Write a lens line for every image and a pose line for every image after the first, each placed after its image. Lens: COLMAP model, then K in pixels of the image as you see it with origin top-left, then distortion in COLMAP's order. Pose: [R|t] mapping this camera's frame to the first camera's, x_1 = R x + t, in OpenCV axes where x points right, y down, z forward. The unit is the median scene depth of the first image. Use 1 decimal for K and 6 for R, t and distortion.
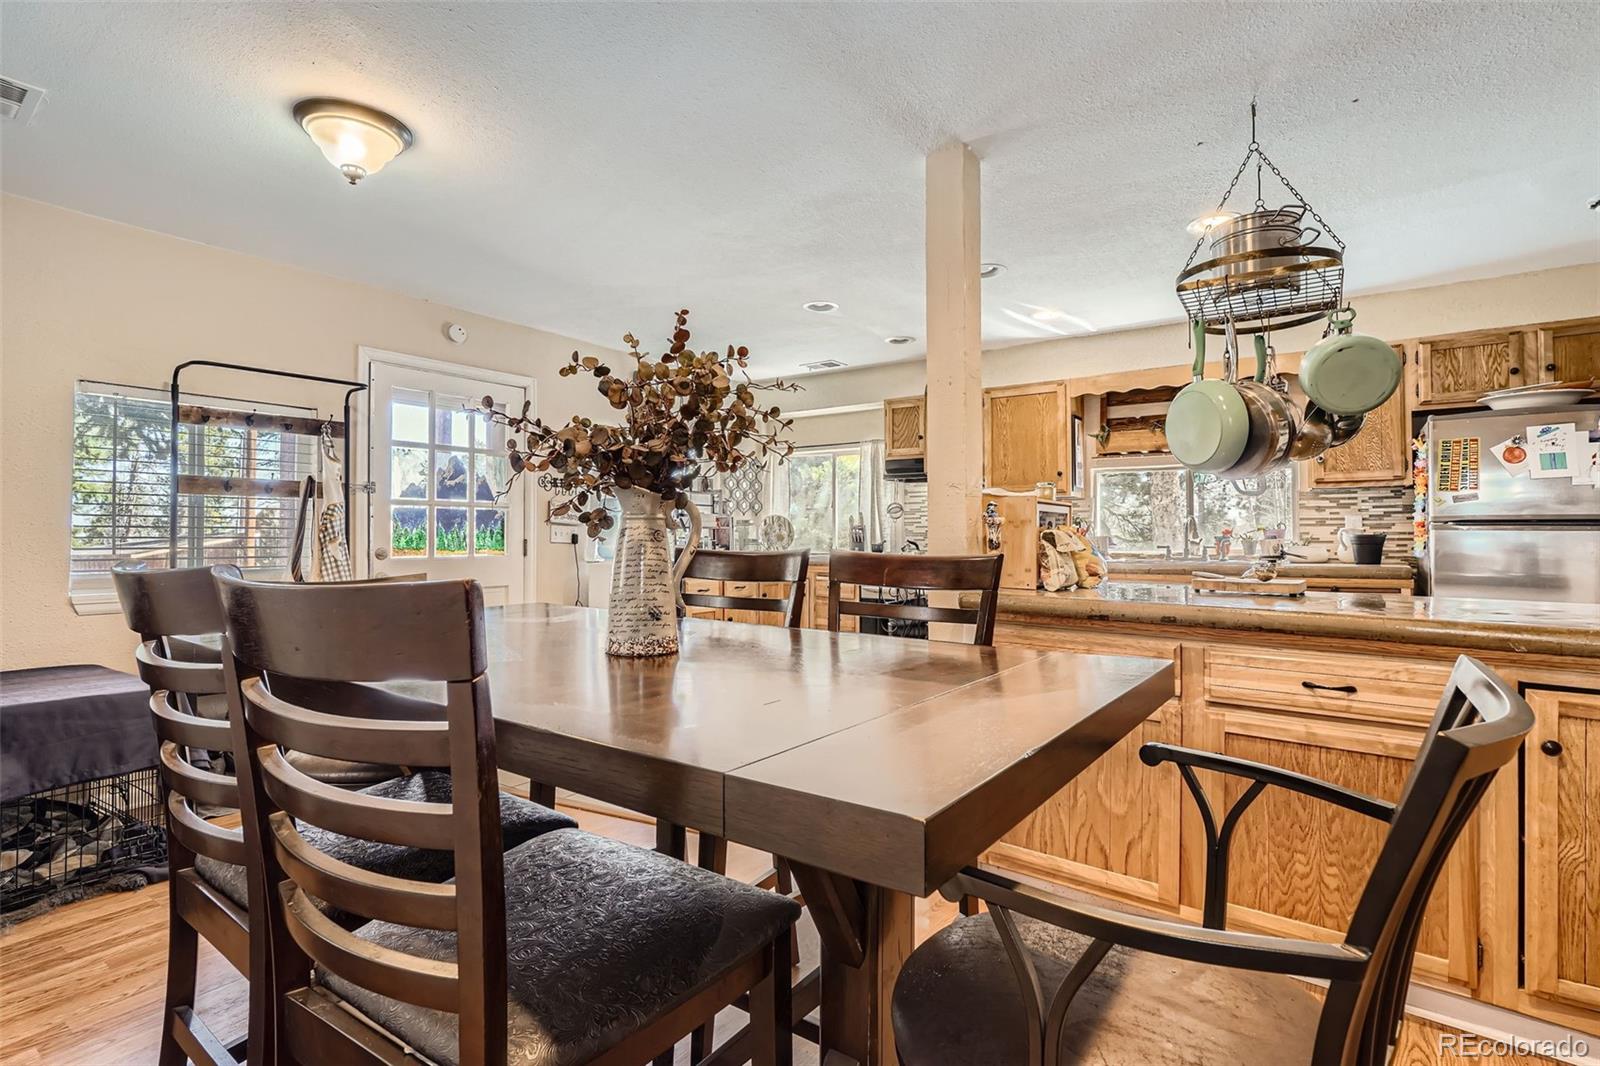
lens RADIAL K [[769.9, 0, 801.6], [0, 769.9, 527.6], [0, 0, 1]] dist [-0.001056, 0.000930]
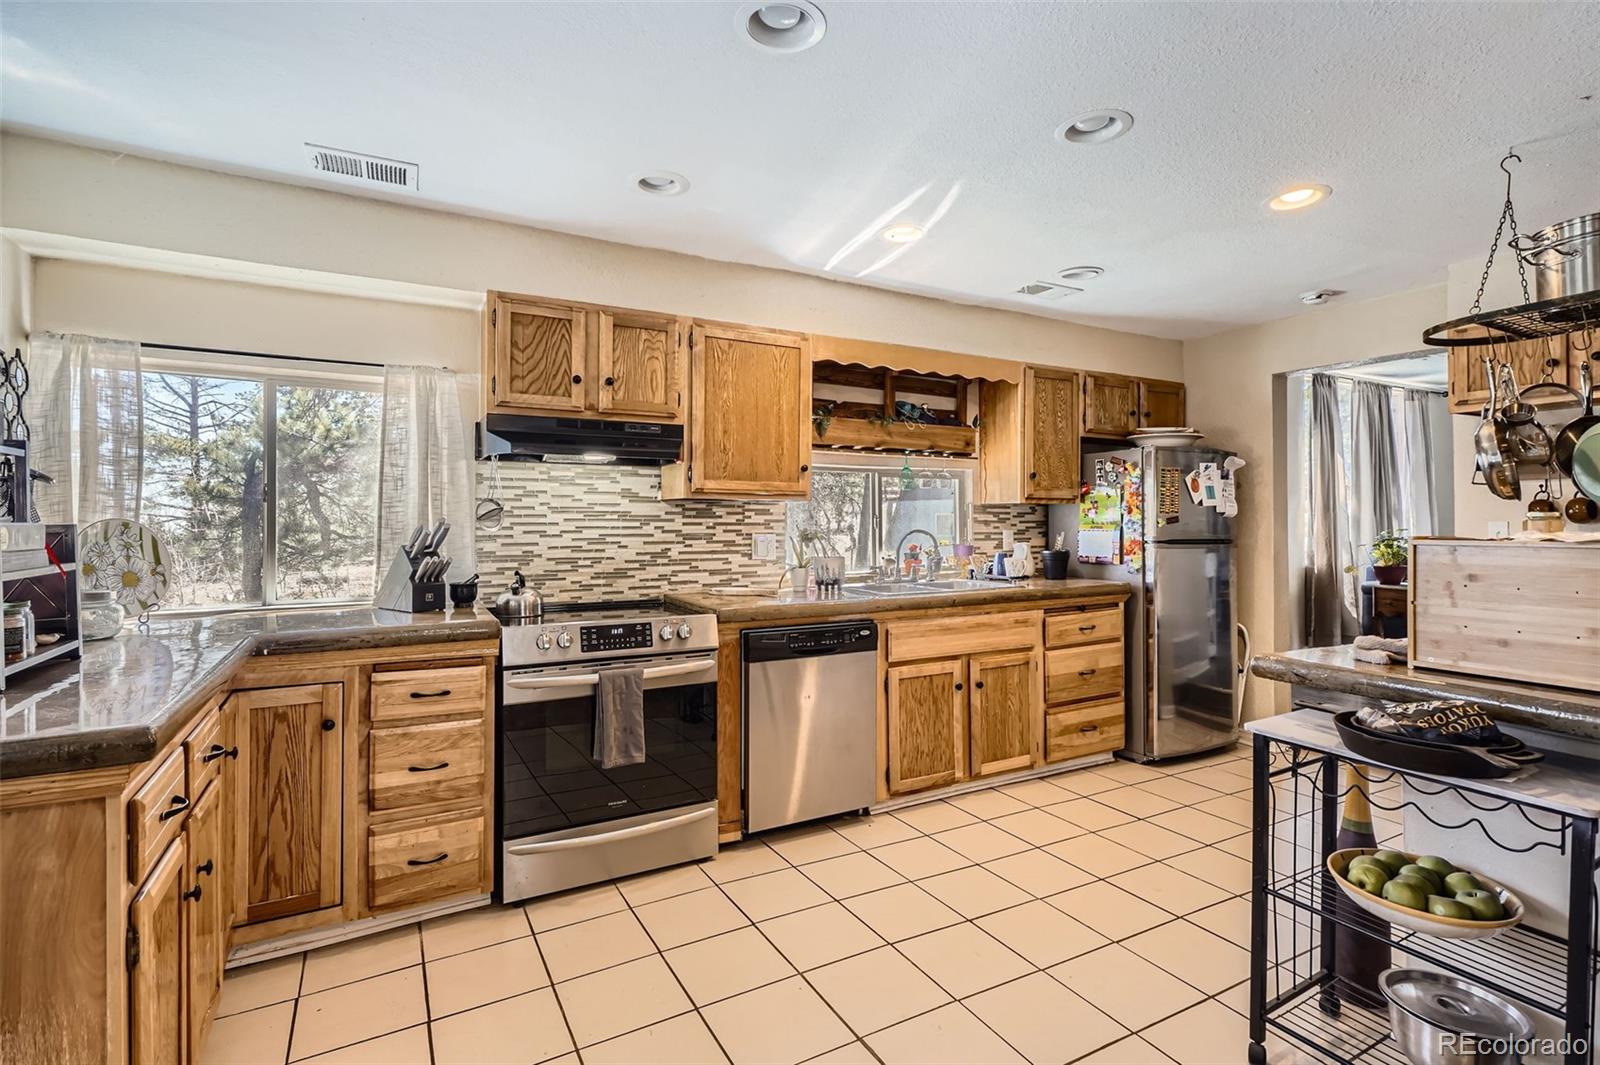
lens RADIAL K [[769.9, 0, 808.7], [0, 769.9, 517.5], [0, 0, 1]] dist [-0.001056, 0.000930]
pose [[0.437974, 0.004302, 0.898977, -0.291634], [-0.010551, 0.999944, 0.000356, -0.027393], [-0.898926, -0.009641, 0.437995, 0.716893]]
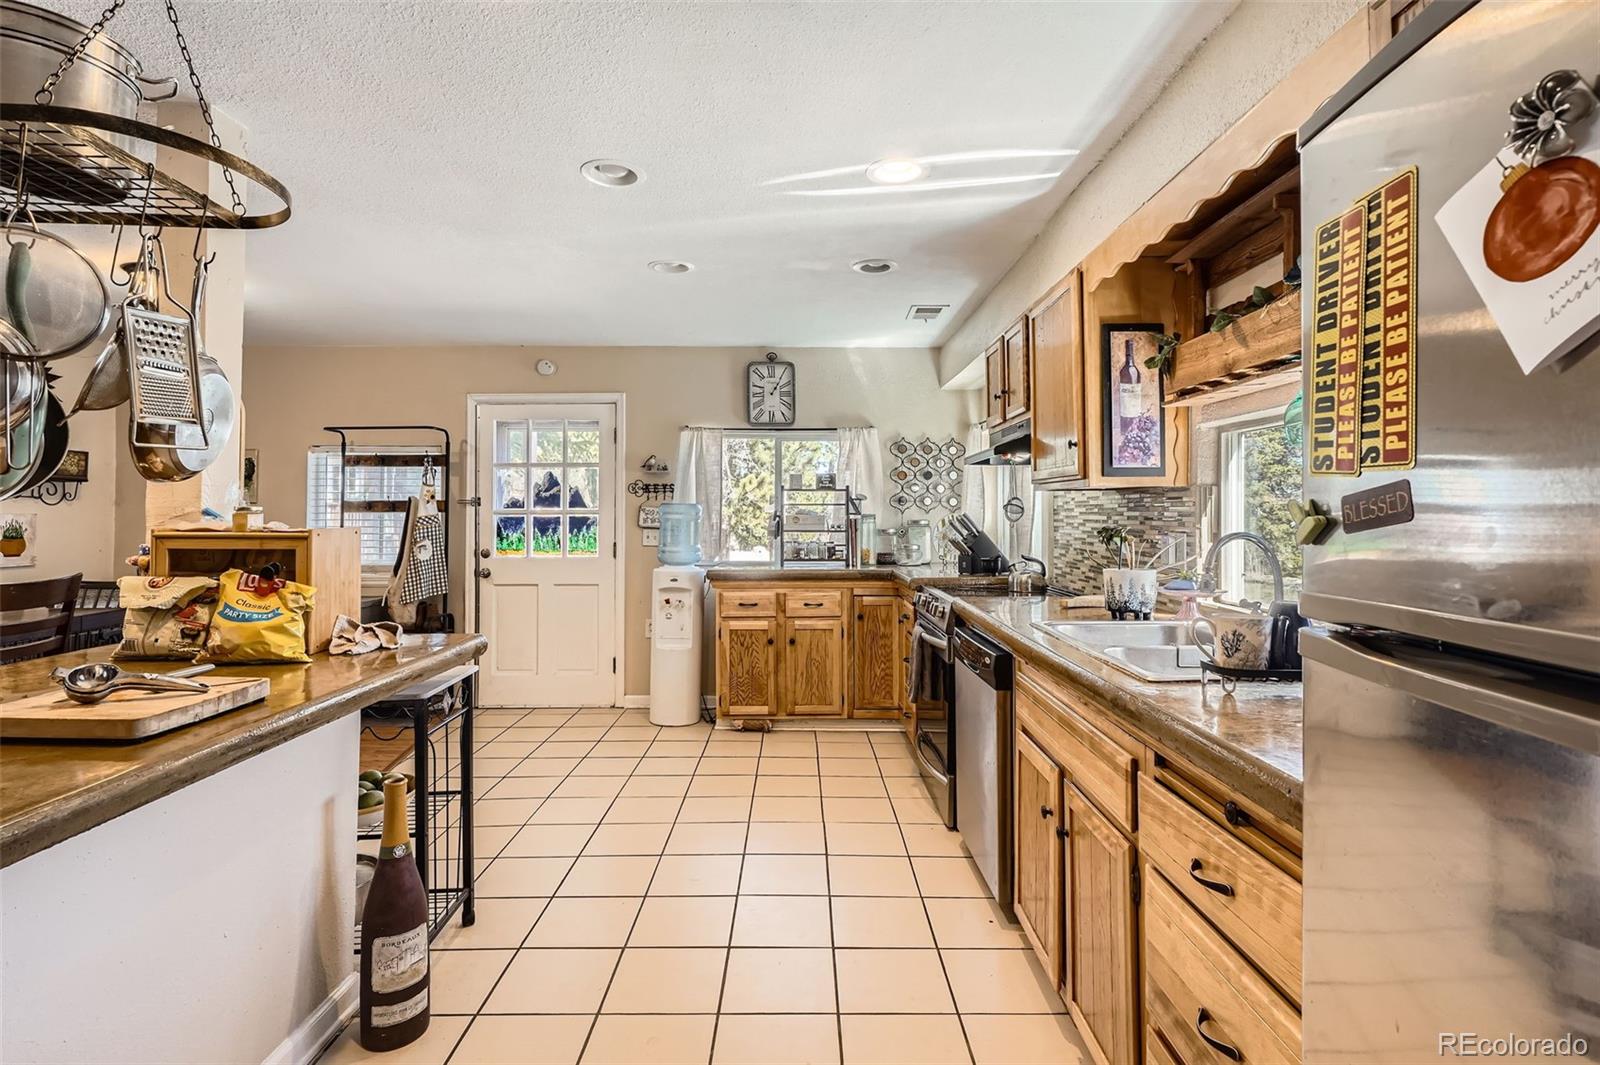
lens RADIAL K [[769.9, 0, 794.1], [0, 769.9, 504.8], [0, 0, 1]] dist [-0.001056, 0.000930]
pose [[0.581696, -0.009699, -0.813348, 0.657789], [0.008459, 0.999947, -0.005874, -0.028672], [0.813362, -0.003463, 0.581747, 0.565821]]
